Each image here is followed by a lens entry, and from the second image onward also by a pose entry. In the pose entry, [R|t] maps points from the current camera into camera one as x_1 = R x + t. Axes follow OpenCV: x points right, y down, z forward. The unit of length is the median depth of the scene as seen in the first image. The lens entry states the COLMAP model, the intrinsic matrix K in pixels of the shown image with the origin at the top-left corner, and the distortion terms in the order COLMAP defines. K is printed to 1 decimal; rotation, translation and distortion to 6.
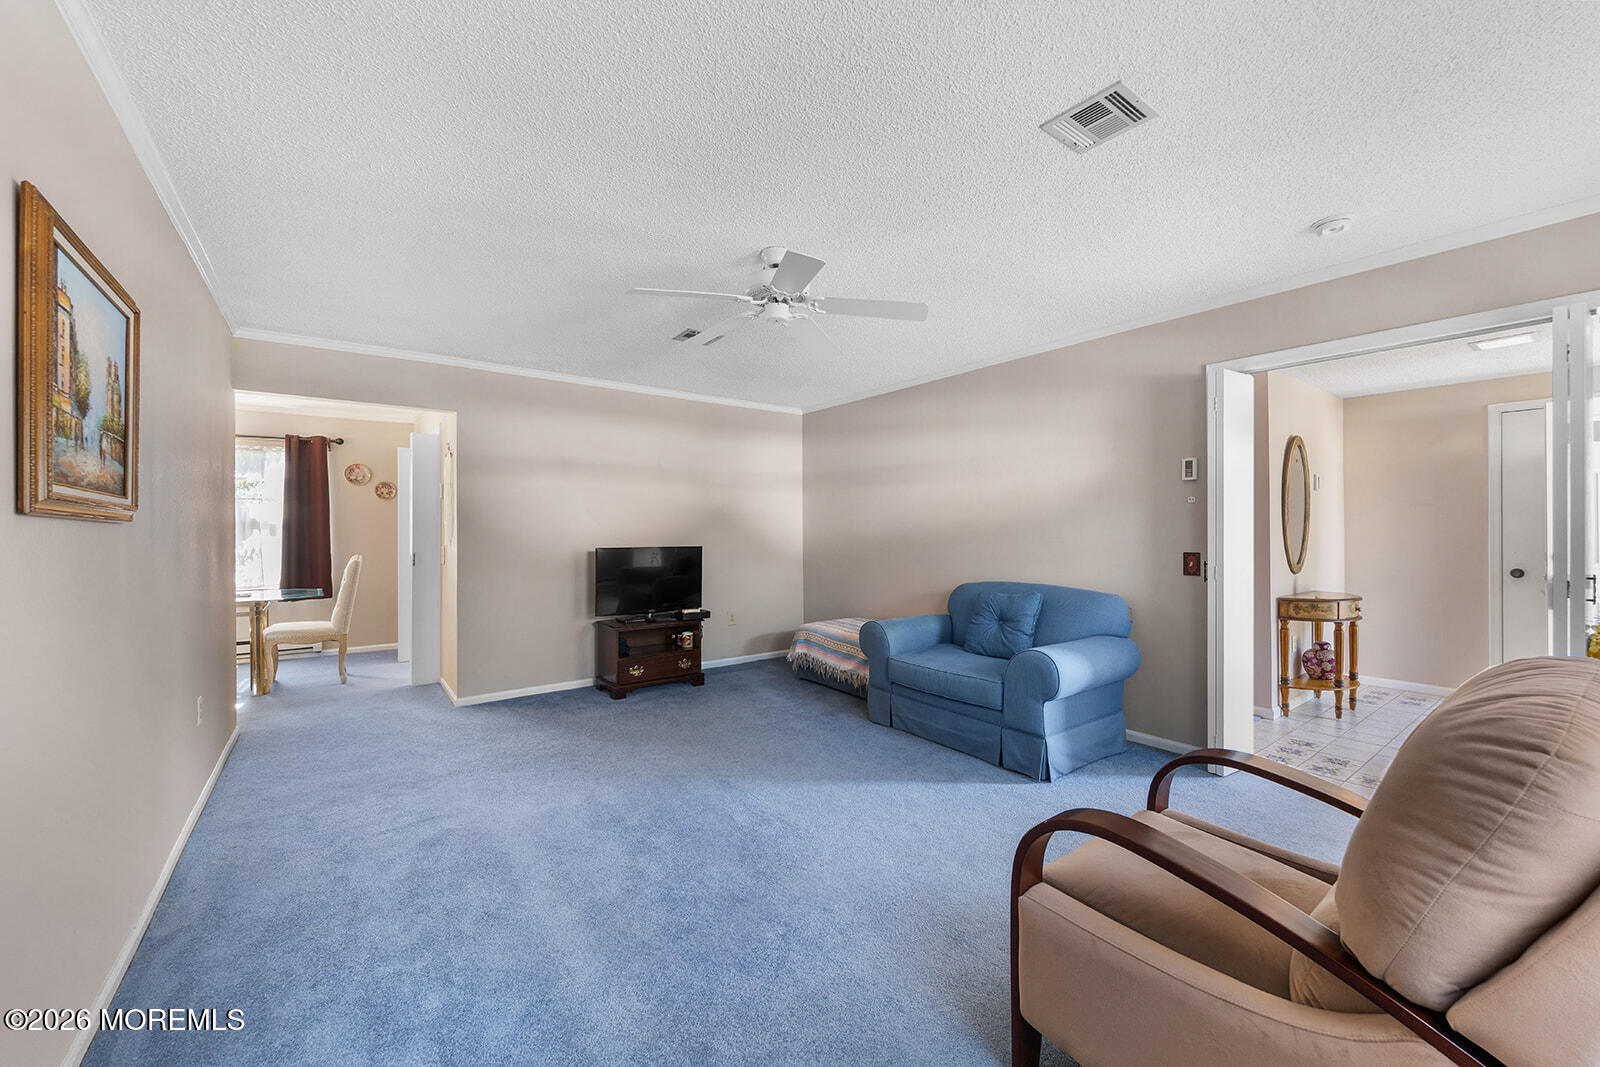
lens RADIAL K [[617.7, 0, 795.9], [0, 617.7, 529.5], [0, 0, 1]] dist [0.000379, -0.000036]
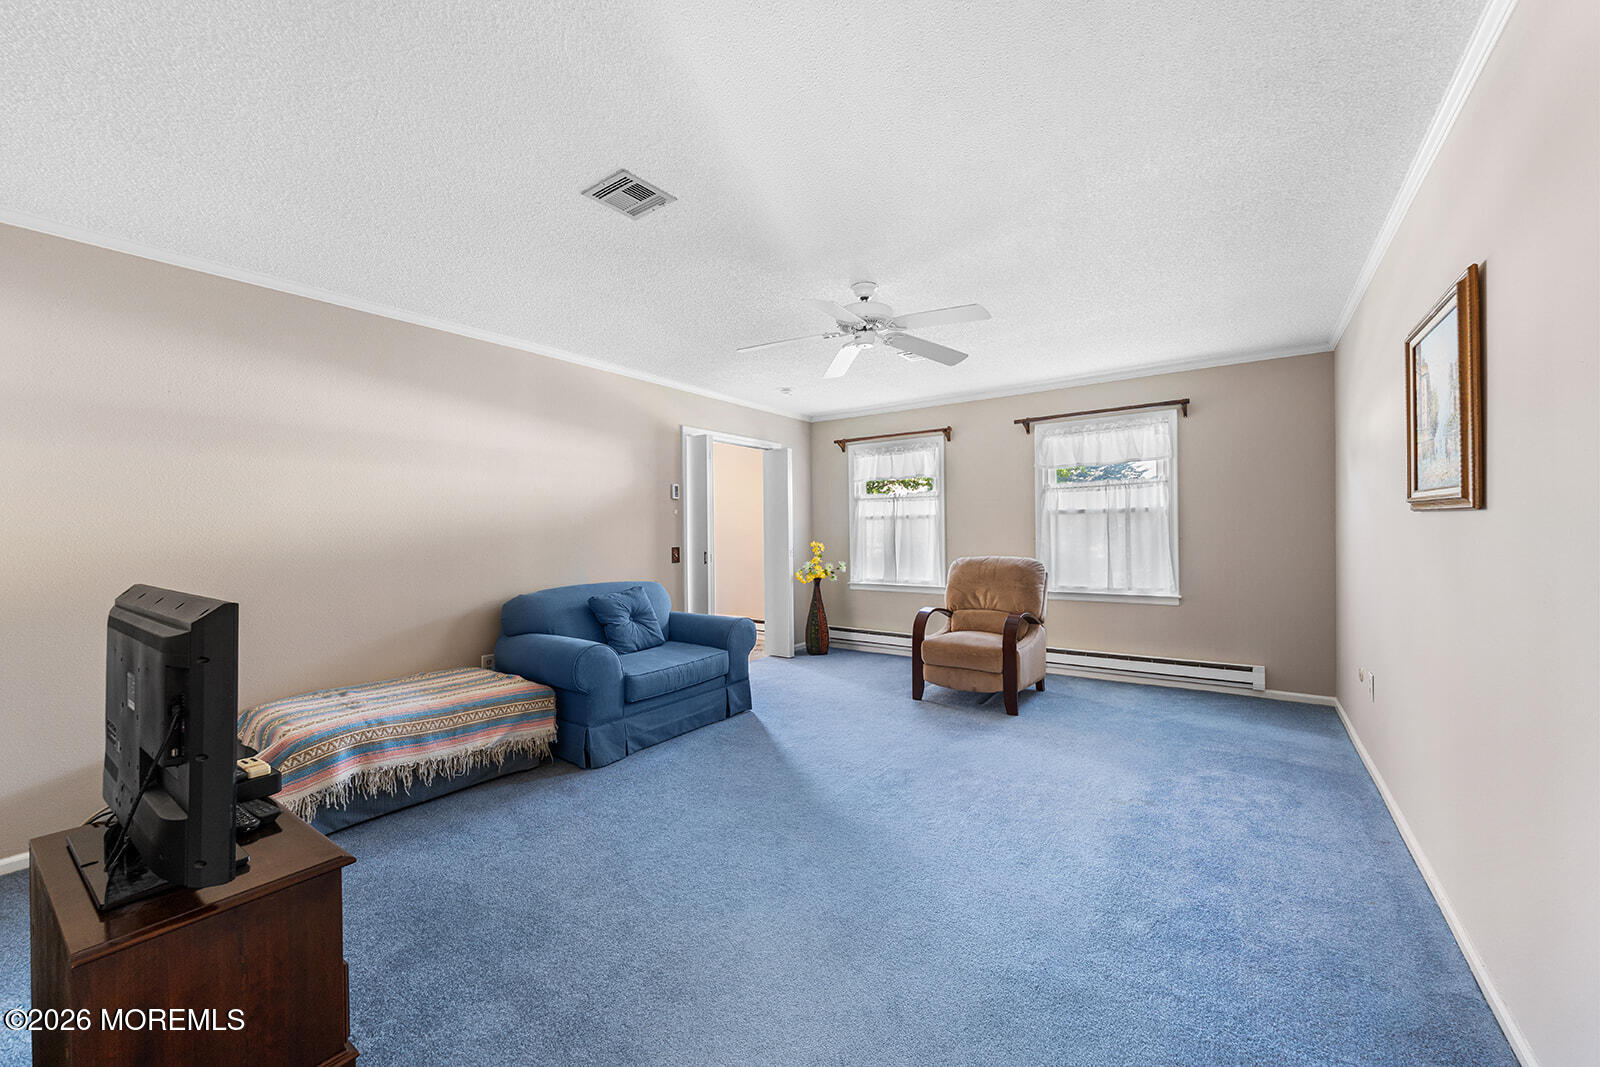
lens RADIAL K [[617.7, 0, 793.2], [0, 617.7, 530.0], [0, 0, 1]] dist [0.000379, -0.000036]
pose [[-0.319101, 0.006993, 0.947695, -0.863176], [0.011271, 0.999930, -0.003583, 0.003834], [-0.947654, 0.009538, -0.319157, 1.197385]]
